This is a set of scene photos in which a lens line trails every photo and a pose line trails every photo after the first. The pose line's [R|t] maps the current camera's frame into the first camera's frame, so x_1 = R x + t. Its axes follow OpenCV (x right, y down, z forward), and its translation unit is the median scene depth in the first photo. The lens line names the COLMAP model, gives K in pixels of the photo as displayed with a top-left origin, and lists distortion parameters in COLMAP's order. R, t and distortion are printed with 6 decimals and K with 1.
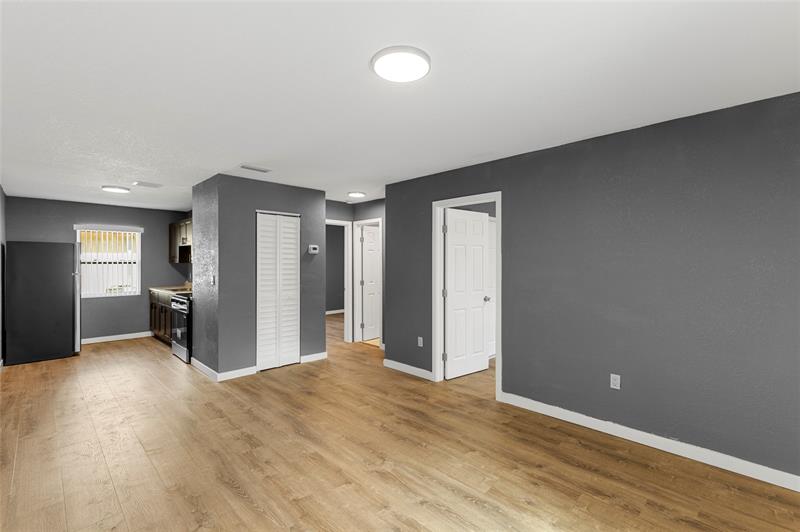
lens RADIAL K [[362.3, 0, 404.3], [0, 362.3, 266.1], [0, 0, 1]] dist [-0.000456, 0.001430]
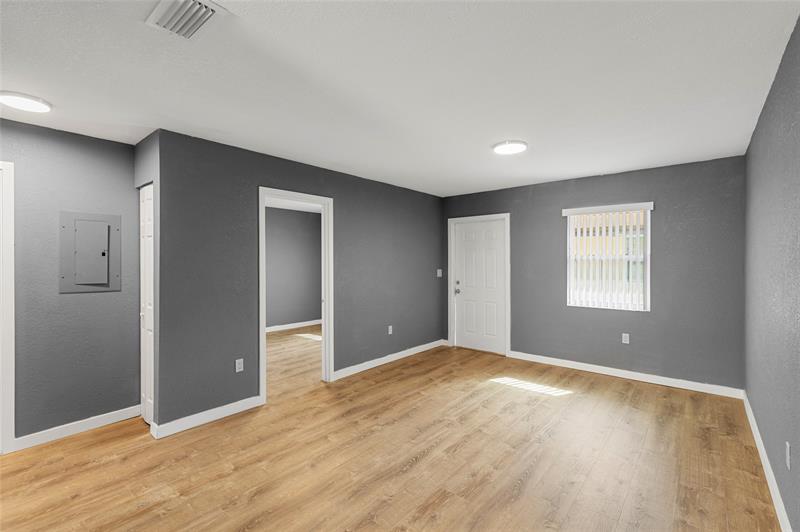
lens RADIAL K [[362.3, 0, 400.0], [0, 362.3, 259.6], [0, 0, 1]] dist [-0.000456, 0.001430]
pose [[-0.087684, 0.001818, 0.996147, -1.132366], [0.015013, 0.999887, -0.000503, -0.011522], [-0.996035, 0.014911, -0.087701, 1.109528]]
